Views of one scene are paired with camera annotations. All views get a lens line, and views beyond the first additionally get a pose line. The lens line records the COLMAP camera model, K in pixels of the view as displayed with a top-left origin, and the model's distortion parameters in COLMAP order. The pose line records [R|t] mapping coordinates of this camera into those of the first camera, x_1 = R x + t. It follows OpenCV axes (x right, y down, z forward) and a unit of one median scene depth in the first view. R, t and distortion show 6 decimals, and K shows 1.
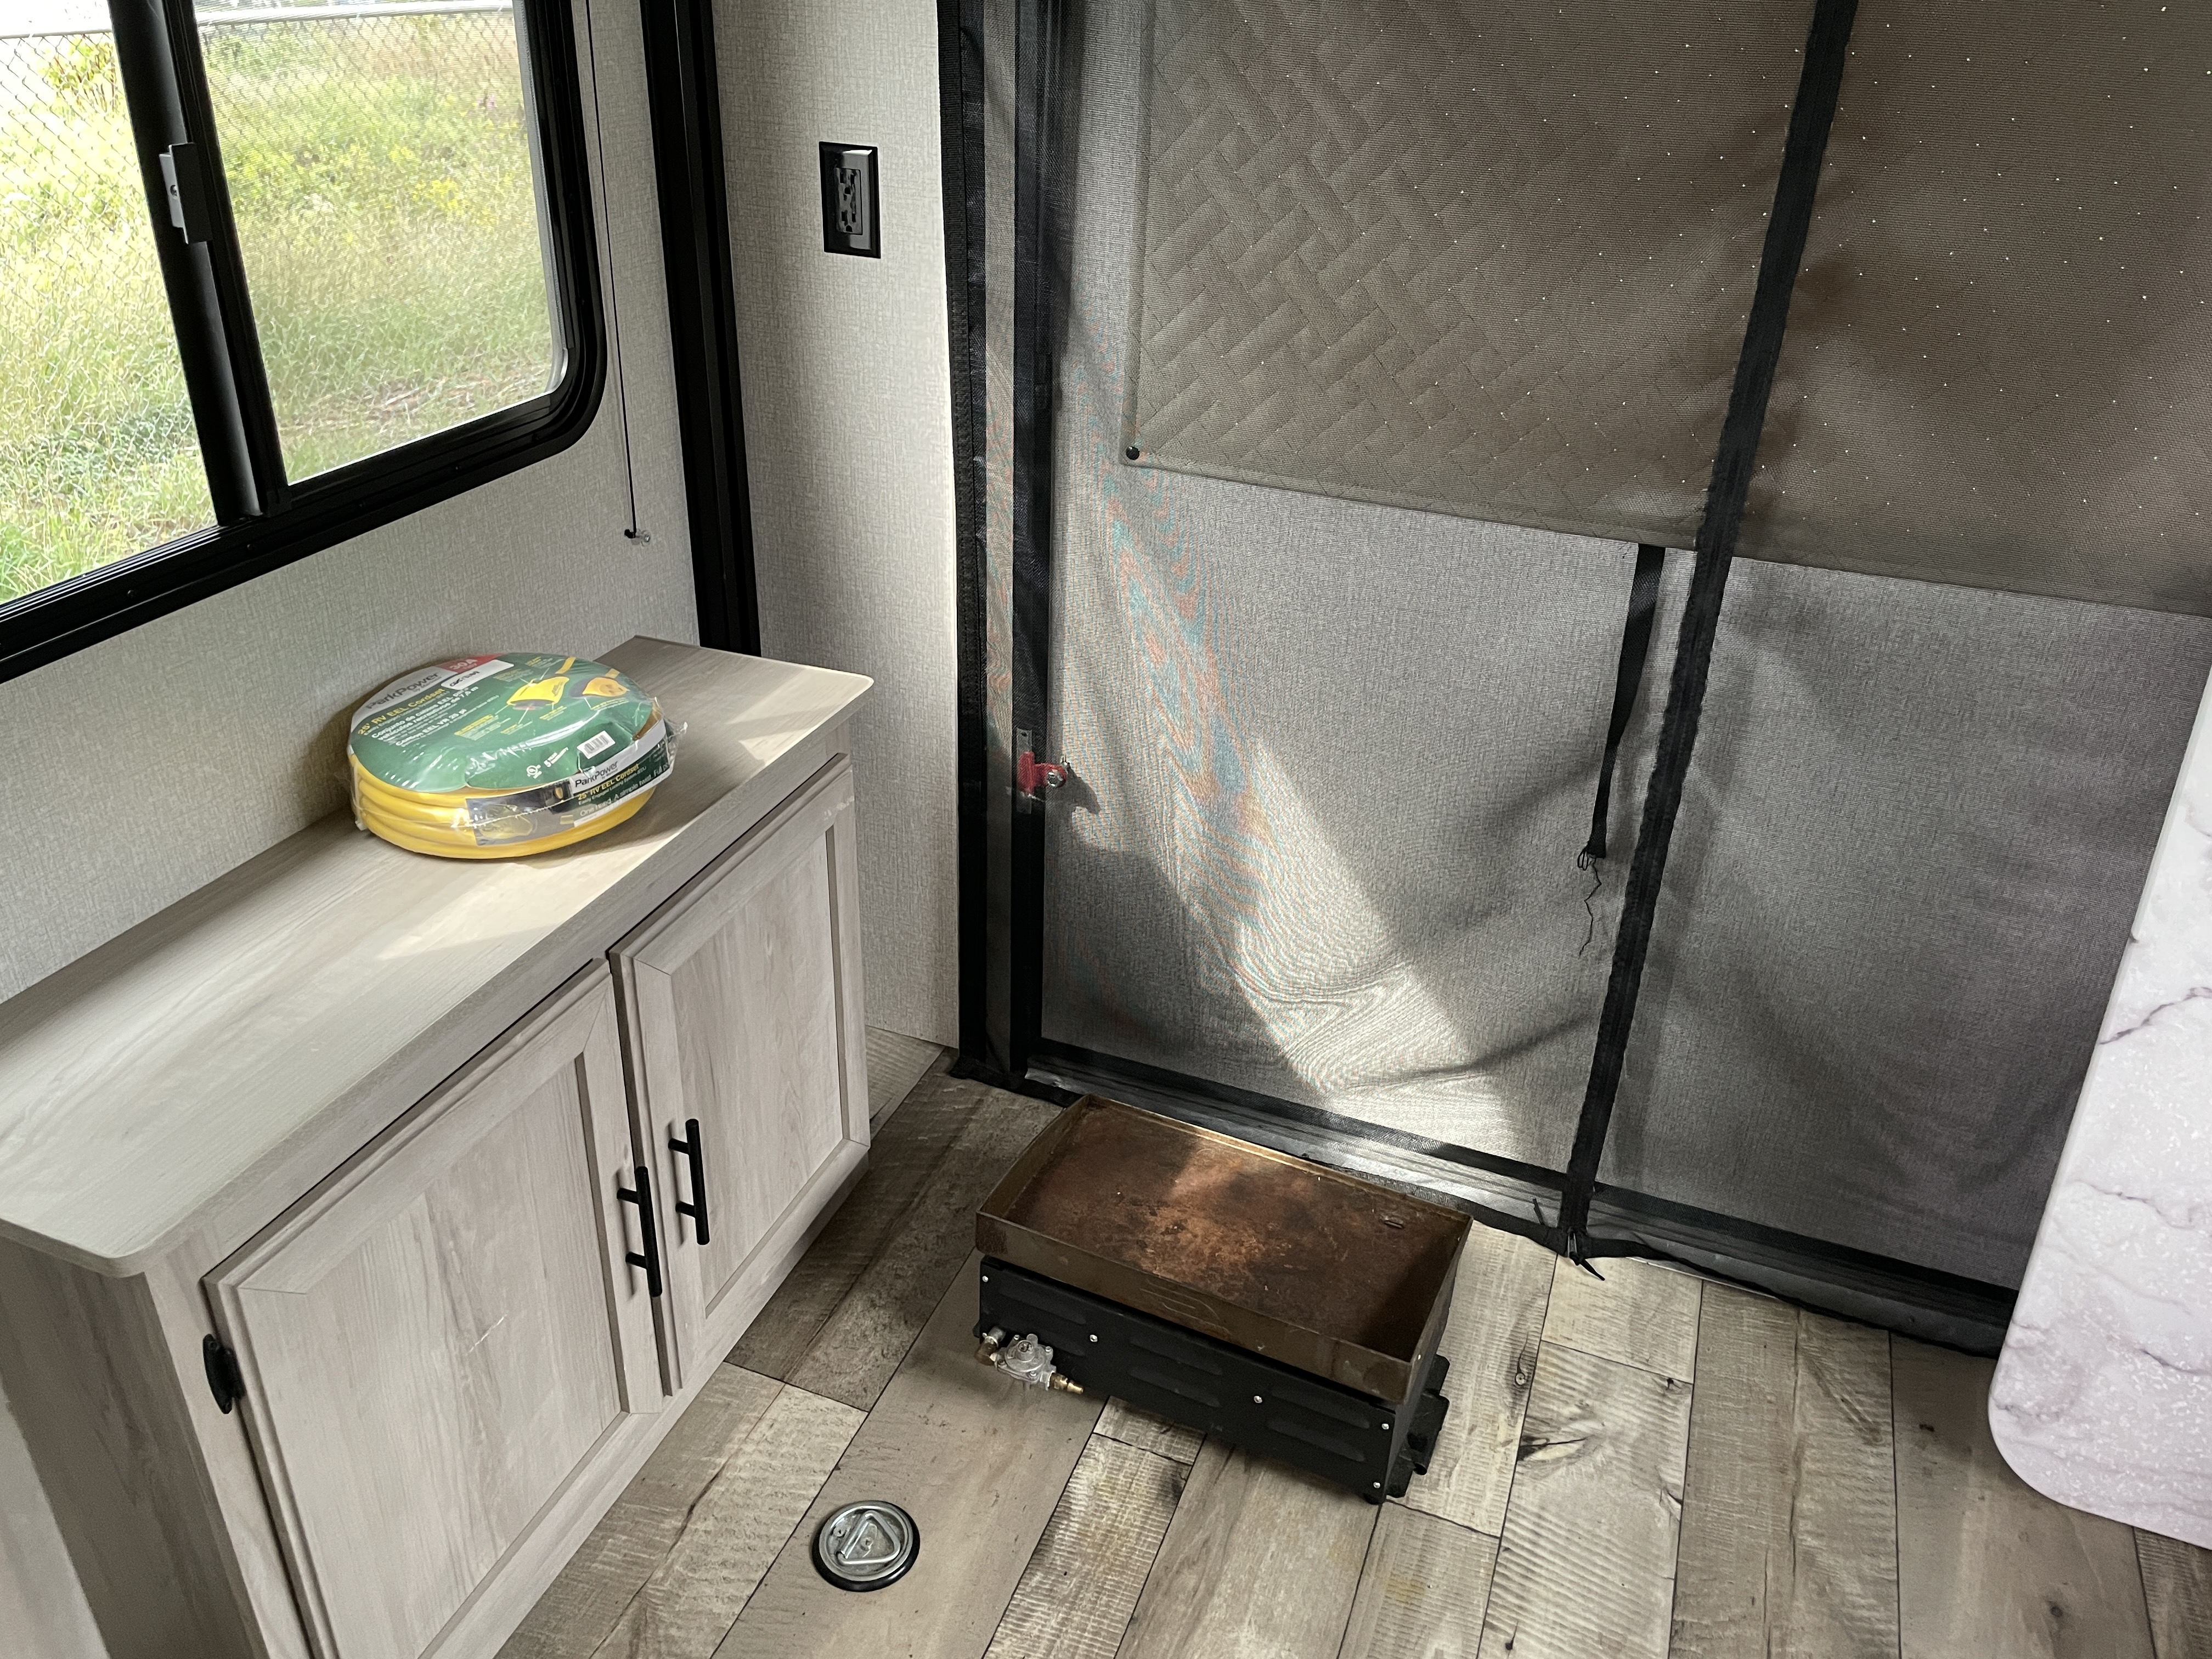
lens RADIAL K [[1686.1, 0, 1106.0], [0, 1686.1, 829.5], [0, 0, 1]] dist [0.084421, -0.123605]
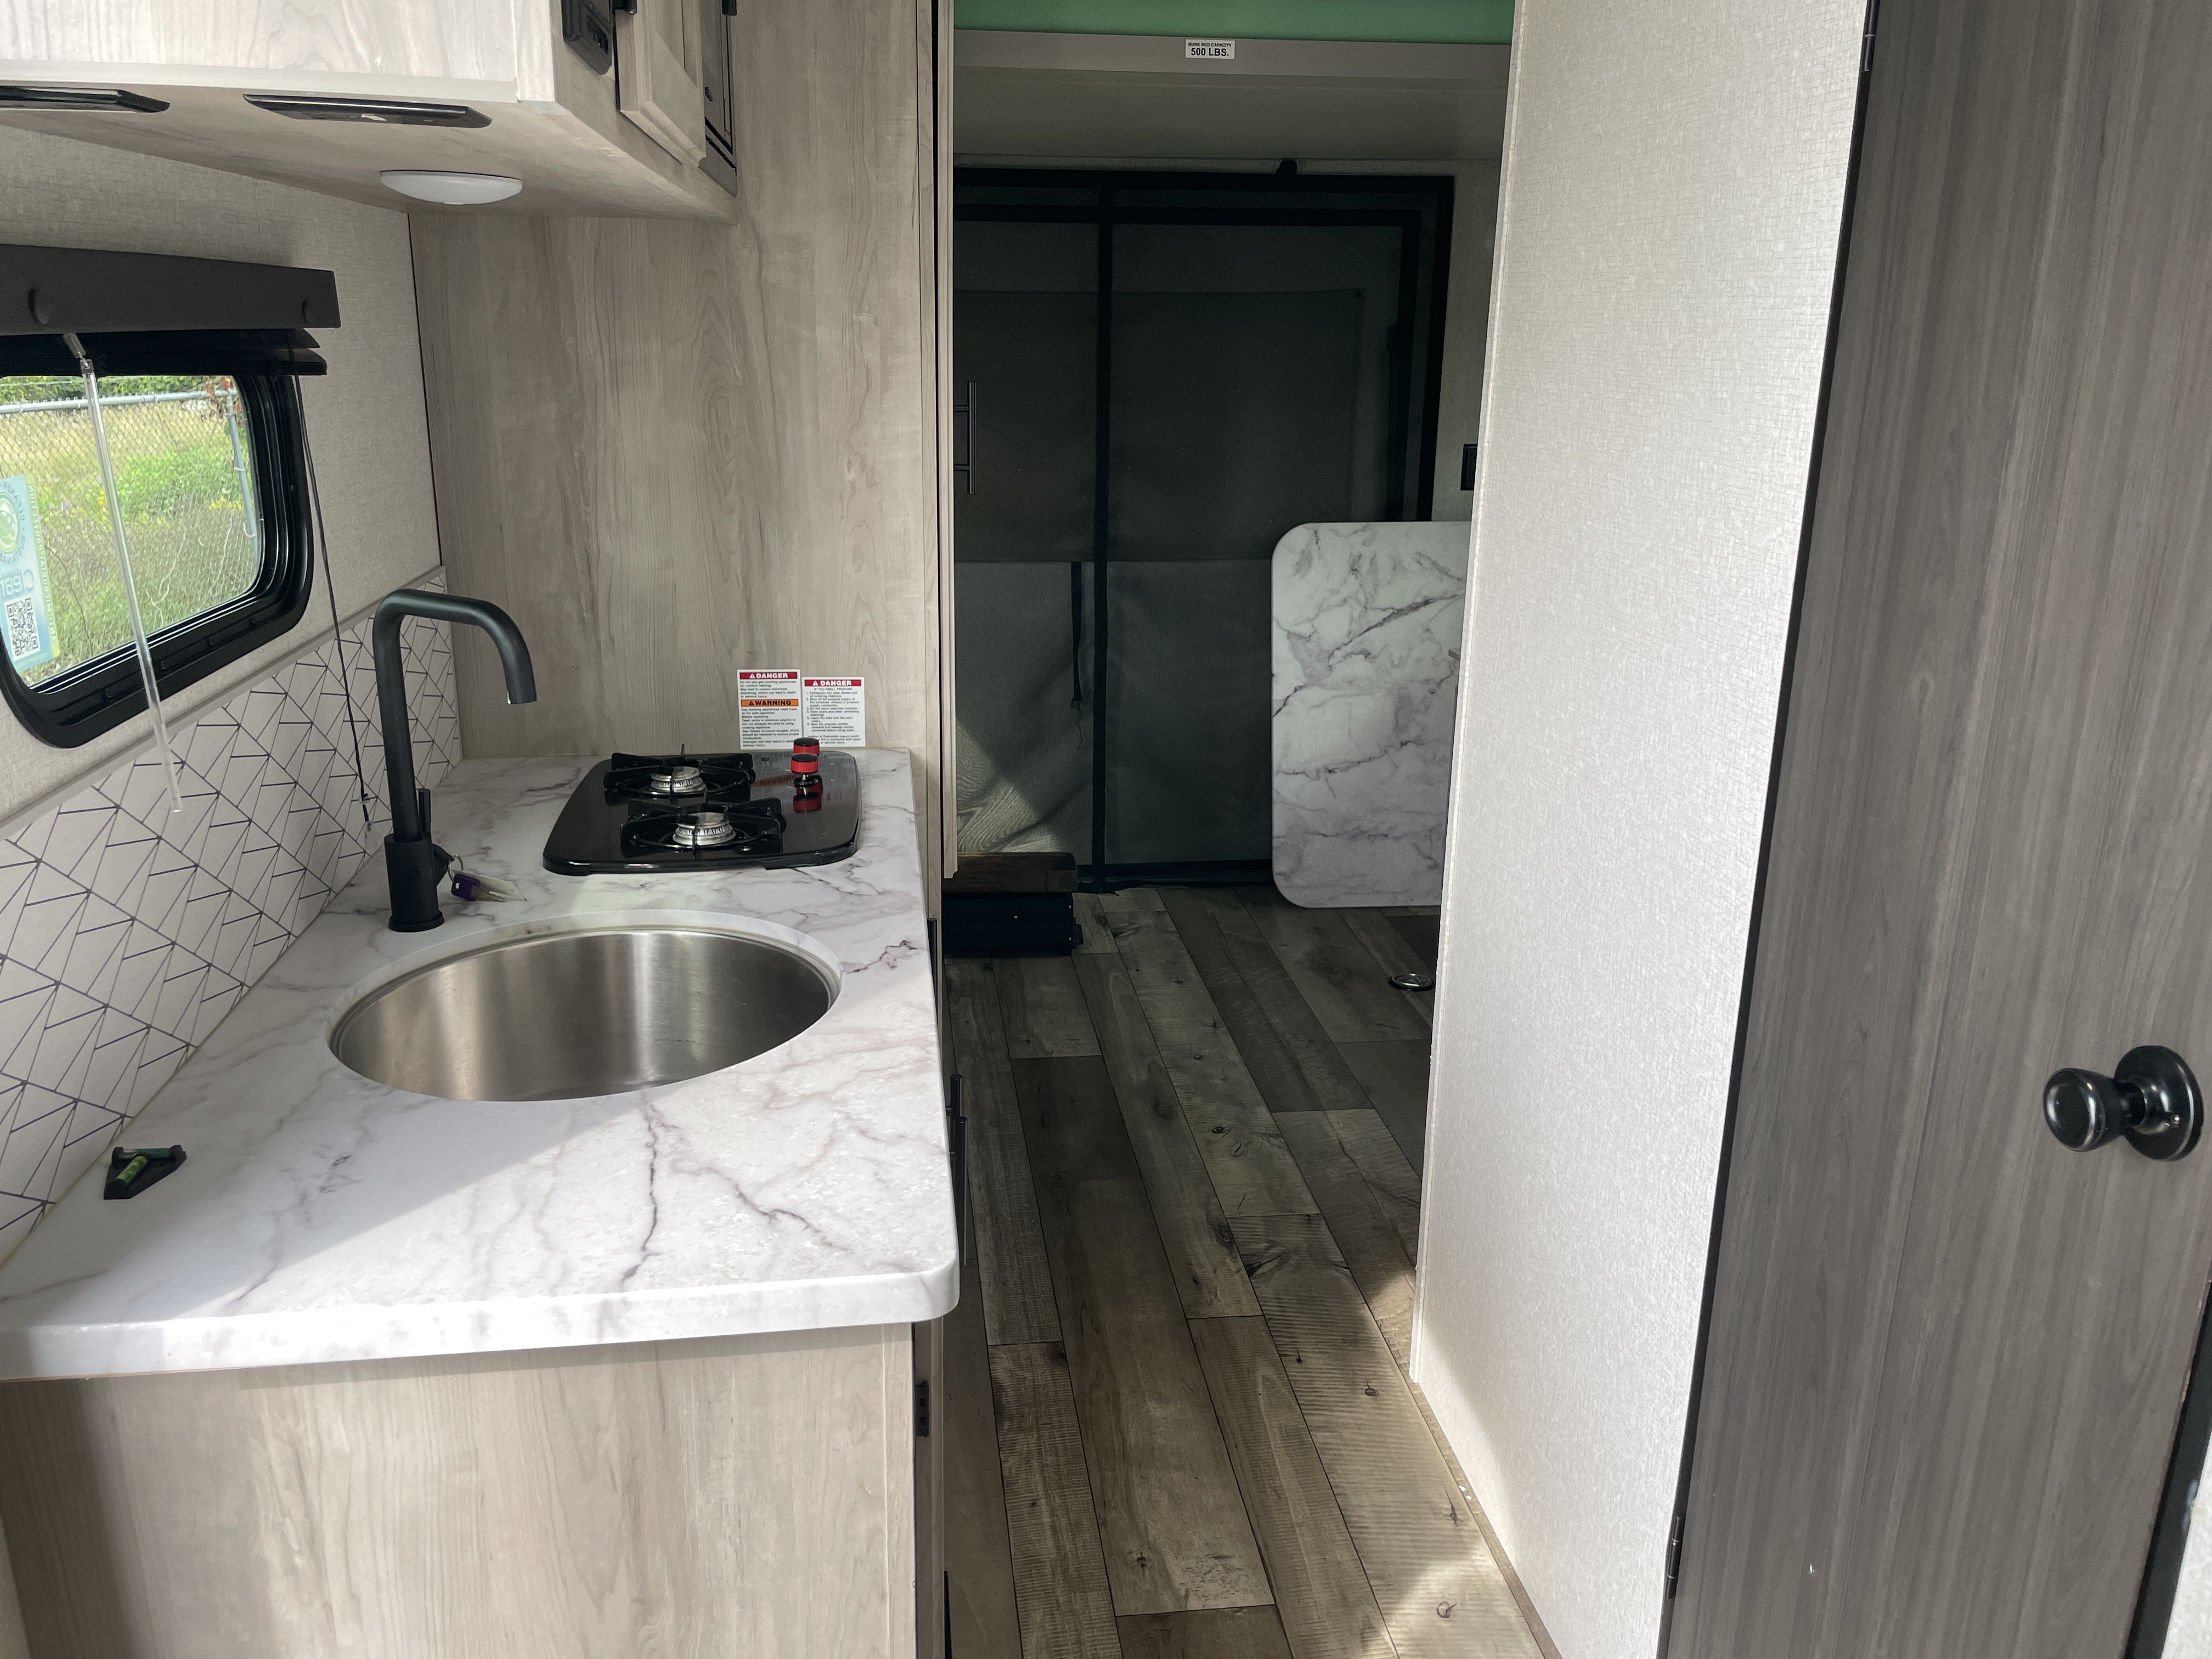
lens RADIAL K [[1686.1, 0, 1106.0], [0, 1686.1, 829.5], [0, 0, 1]] dist [0.084421, -0.123605]
pose [[0.880210, -0.155888, 0.448252, -0.783902], [0.242542, 0.959612, -0.142544, 0.551921], [-0.407927, 0.234189, 0.882469, -1.079048]]
